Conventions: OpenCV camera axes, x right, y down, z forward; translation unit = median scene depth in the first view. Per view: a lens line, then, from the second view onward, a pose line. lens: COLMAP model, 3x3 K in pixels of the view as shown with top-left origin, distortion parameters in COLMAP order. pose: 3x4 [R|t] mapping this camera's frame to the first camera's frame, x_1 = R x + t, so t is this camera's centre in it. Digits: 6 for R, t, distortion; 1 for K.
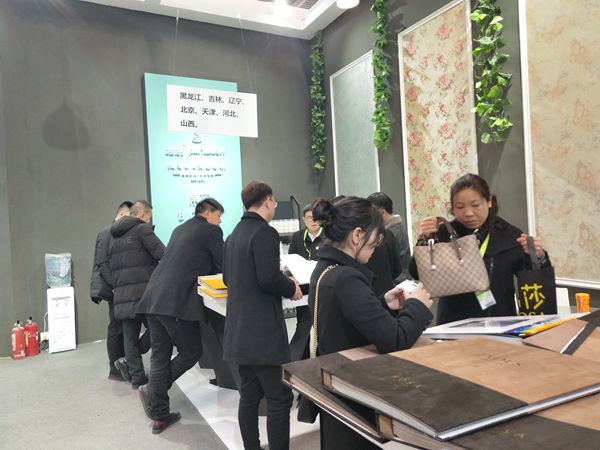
lens RADIAL K [[457.7, 0, 297.5], [0, 457.7, 221.7], [0, 0, 1]] dist [0.022660, 0.000589]
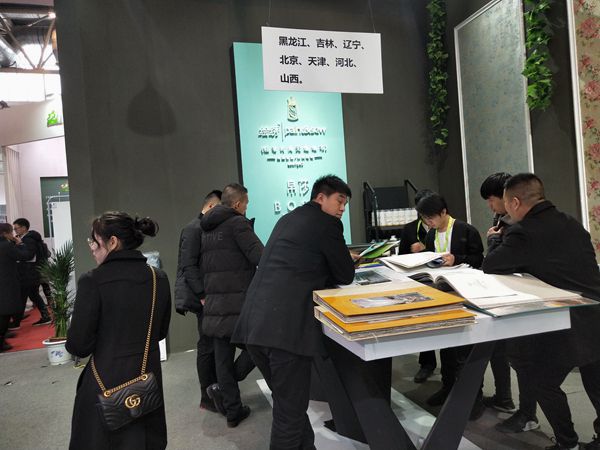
lens RADIAL K [[457.7, 0, 297.5], [0, 457.7, 221.7], [0, 0, 1]] dist [0.022660, 0.000589]
pose [[0.981706, -0.018211, -0.189530, -0.062213], [0.021392, 0.999662, 0.014754, 0.003550], [0.189197, -0.018538, 0.981764, 0.187076]]
